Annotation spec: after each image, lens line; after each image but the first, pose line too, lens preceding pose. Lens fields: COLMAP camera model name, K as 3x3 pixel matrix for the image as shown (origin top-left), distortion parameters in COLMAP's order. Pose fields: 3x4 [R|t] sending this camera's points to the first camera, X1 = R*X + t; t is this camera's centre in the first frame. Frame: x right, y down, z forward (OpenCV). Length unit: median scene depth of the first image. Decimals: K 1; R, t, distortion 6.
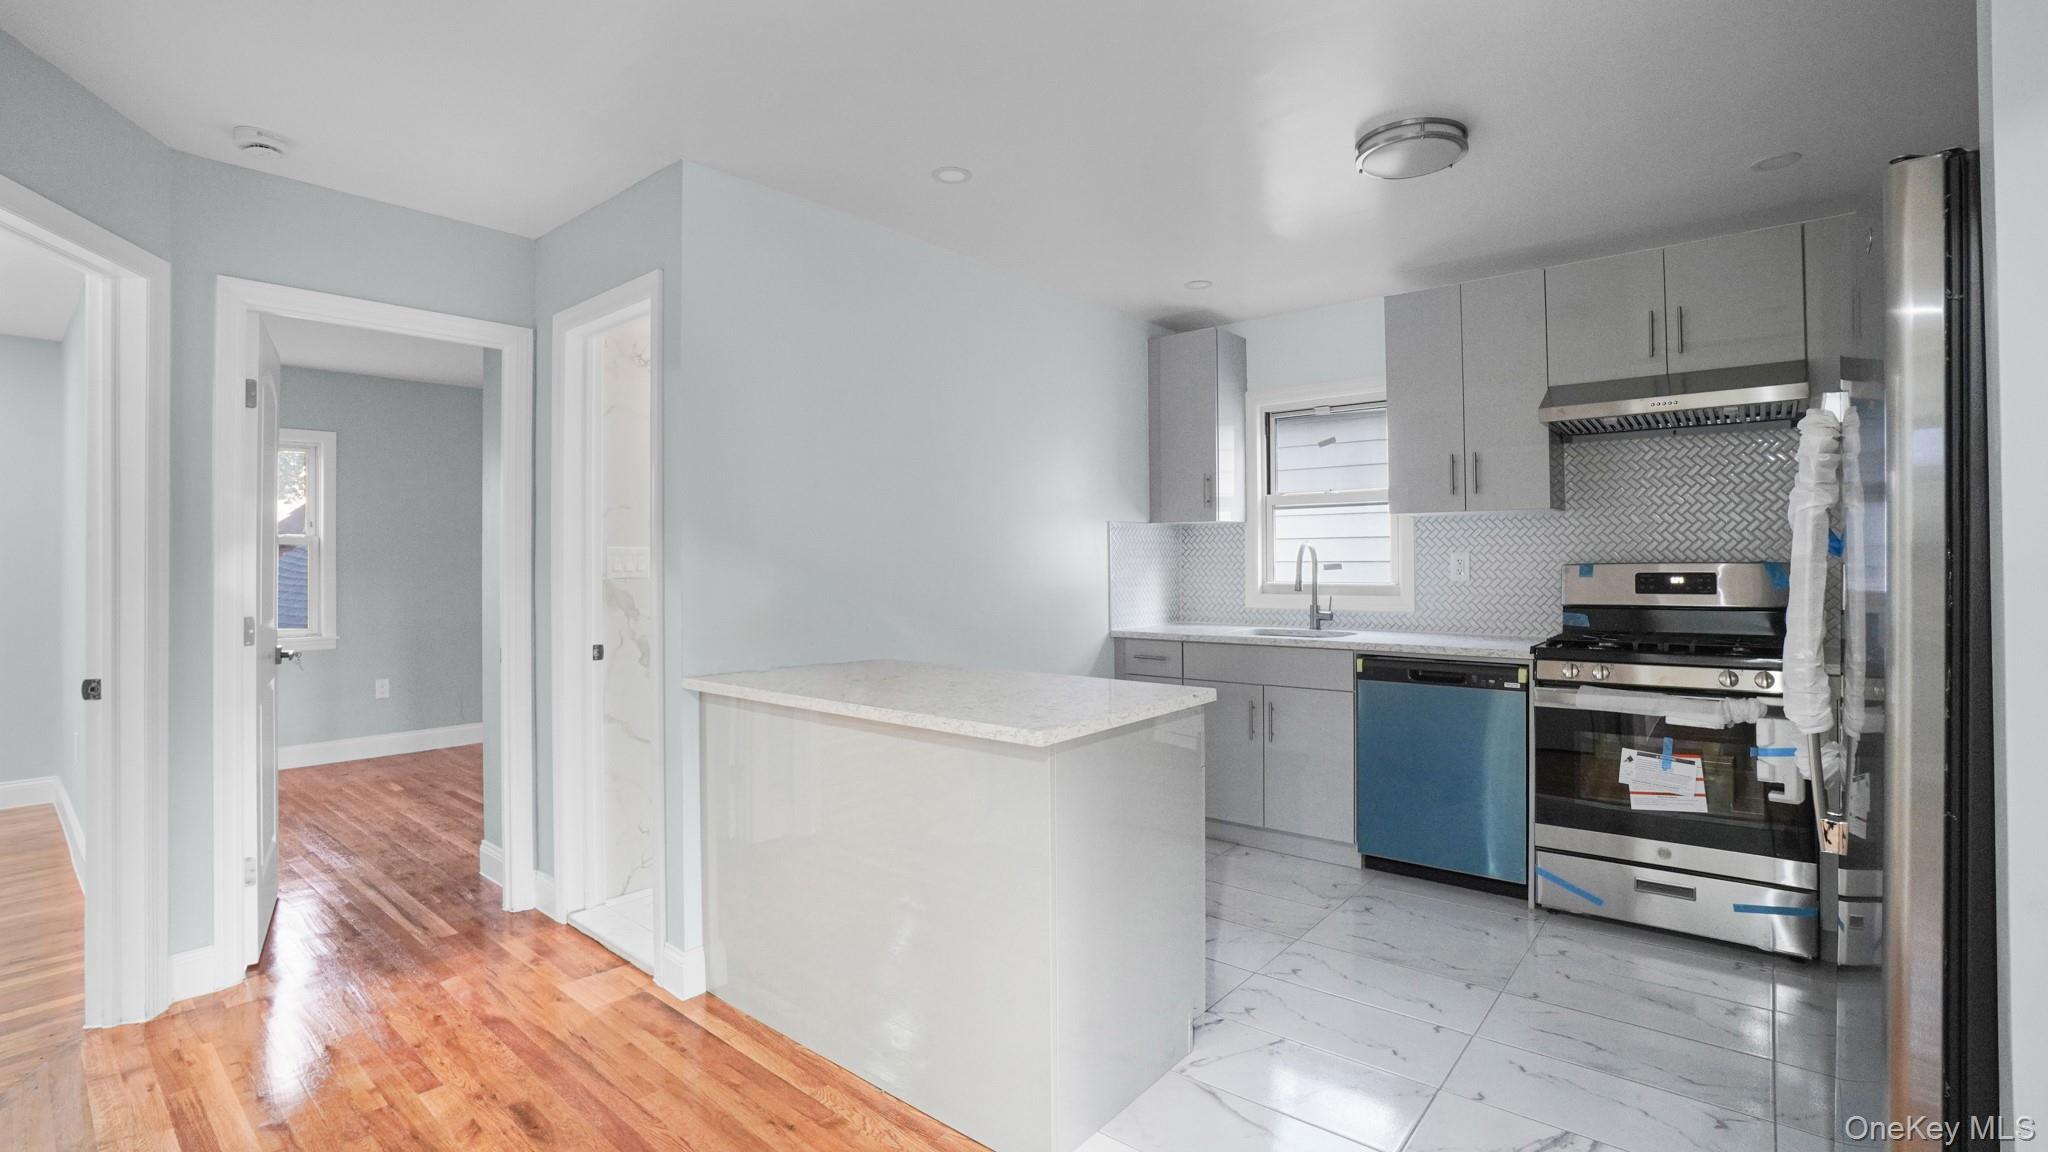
lens RADIAL K [[907.7, 0, 1026.4], [0, 907.7, 562.0], [0, 0, 1]] dist [-0.052973, 0.015221]
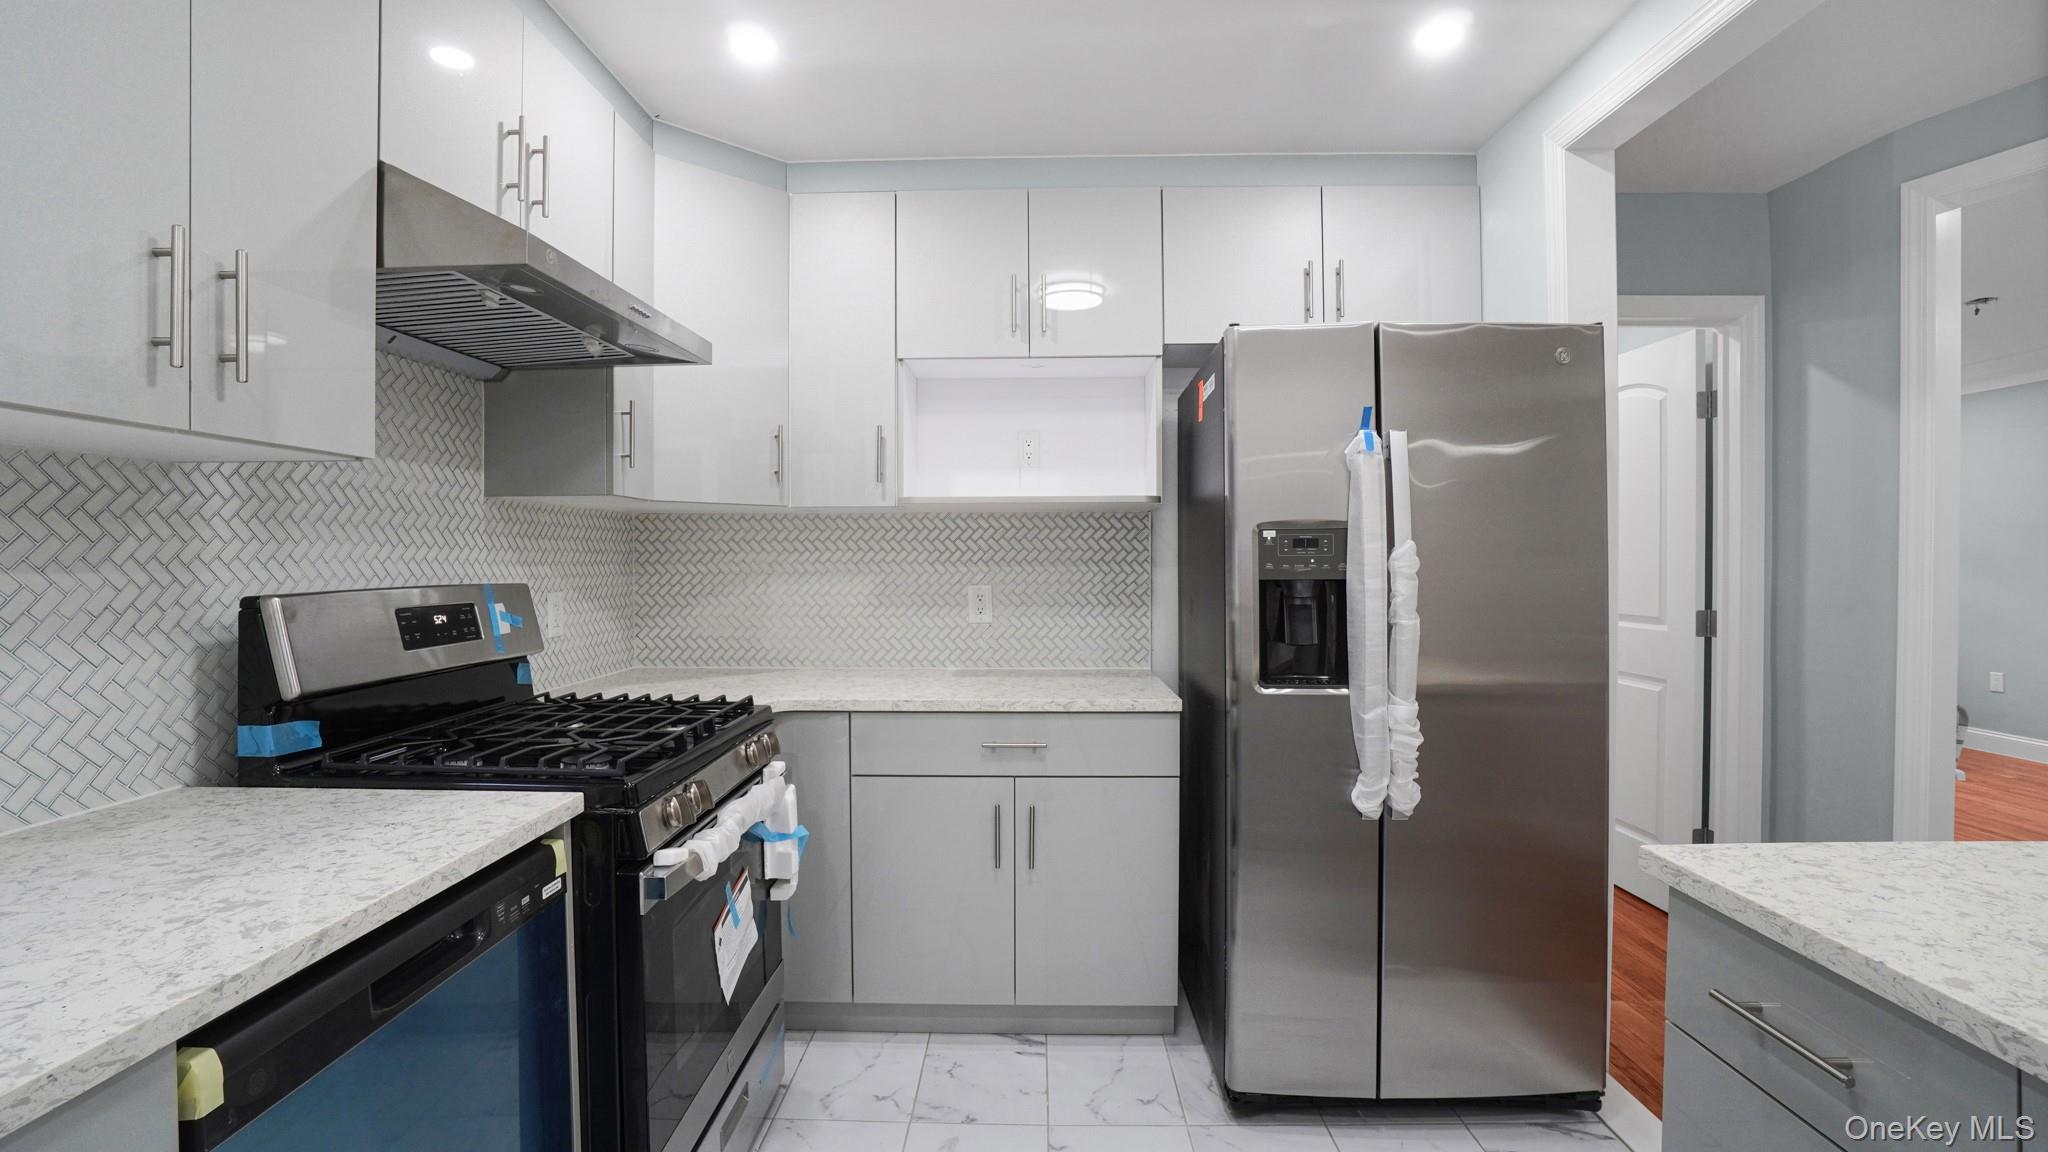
lens RADIAL K [[907.7, 0, 1015.8], [0, 907.7, 574.0], [0, 0, 1]] dist [-0.052973, 0.015221]
pose [[-0.619162, 0.003799, 0.785254, 0.095063], [0.011444, 0.999926, 0.004186, -0.004791], [-0.785180, 0.011579, -0.619159, 1.032357]]
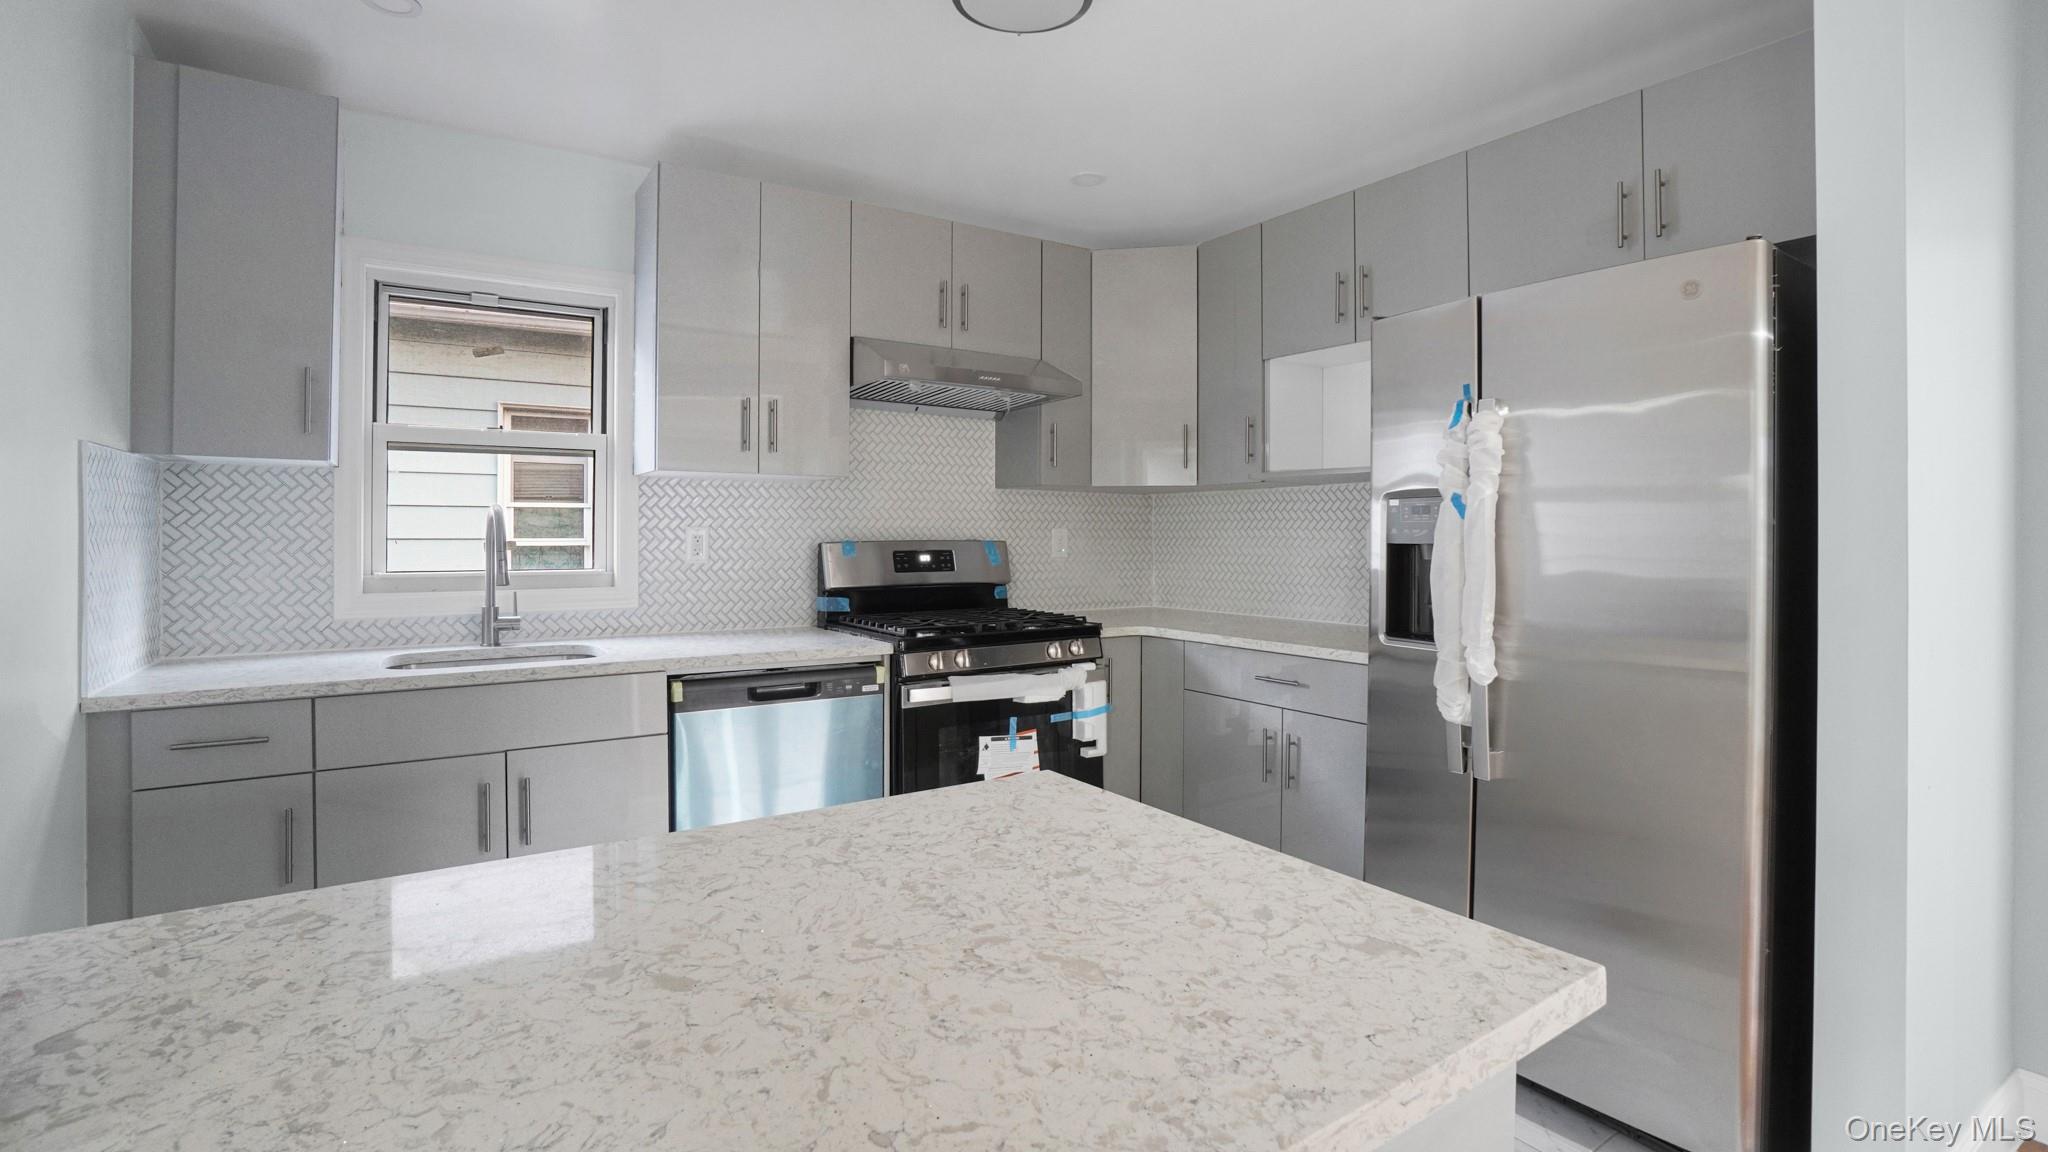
lens RADIAL K [[907.7, 0, 1019.2], [0, 907.7, 551.0], [0, 0, 1]] dist [-0.052973, 0.015221]
pose [[0.288071, -0.003689, 0.957602, -0.206809], [-0.001112, 0.999991, 0.004186, 0.007652], [-0.957608, -0.002271, 0.288064, 0.598522]]
